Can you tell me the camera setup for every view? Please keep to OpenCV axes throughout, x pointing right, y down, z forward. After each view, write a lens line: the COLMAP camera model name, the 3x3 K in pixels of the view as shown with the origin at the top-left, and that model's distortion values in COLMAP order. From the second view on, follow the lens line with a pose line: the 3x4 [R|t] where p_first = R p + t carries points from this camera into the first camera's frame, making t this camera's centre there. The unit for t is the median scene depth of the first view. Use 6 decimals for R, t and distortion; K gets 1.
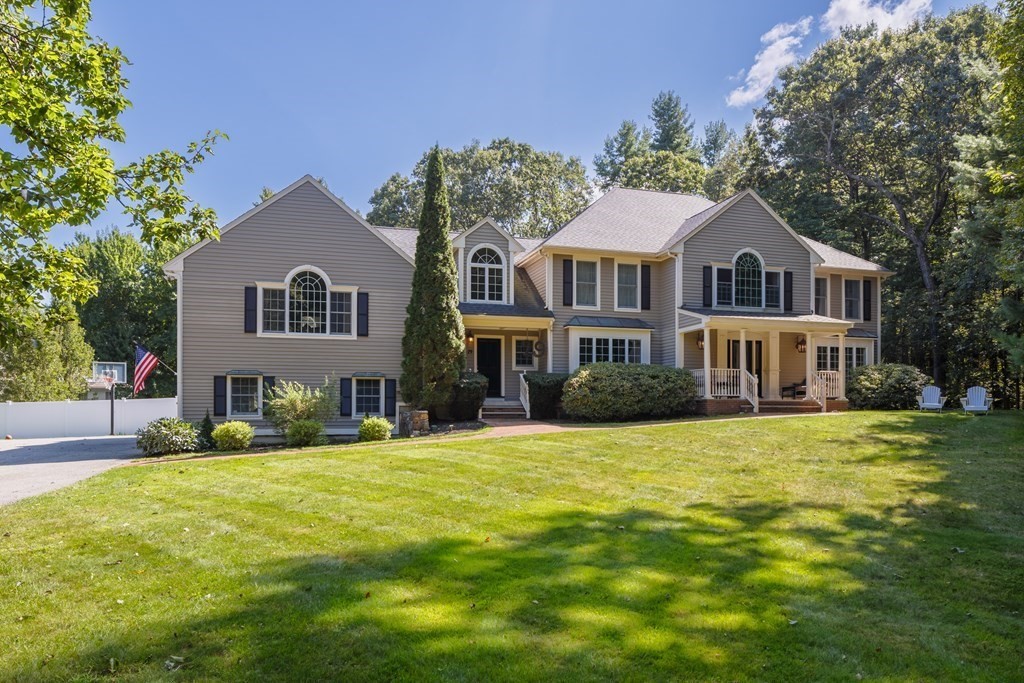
lens RADIAL K [[674.2, 0, 508.6], [0, 674.2, 341.2], [0, 0, 1]] dist [0.002831, 0.008180]
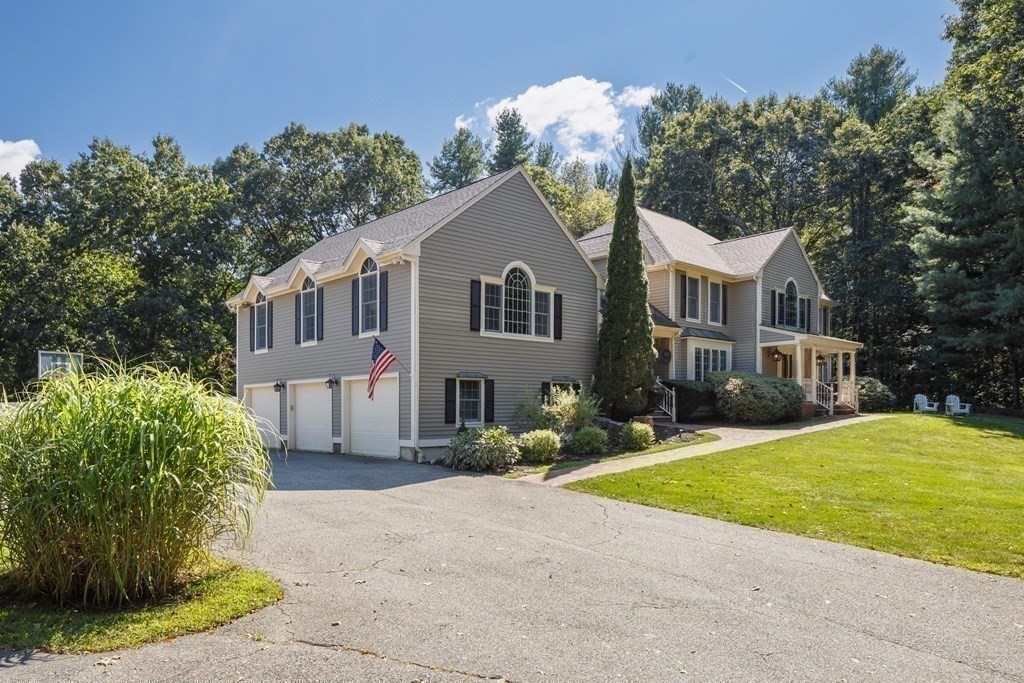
lens RADIAL K [[674.2, 0, 512.5], [0, 674.2, 344.5], [0, 0, 1]] dist [0.002831, 0.008180]
pose [[0.902436, 0.038957, 0.429059, -0.686746], [-0.041641, 0.999128, -0.003134, 0.006035], [-0.428806, -0.015038, 0.903271, 0.151678]]
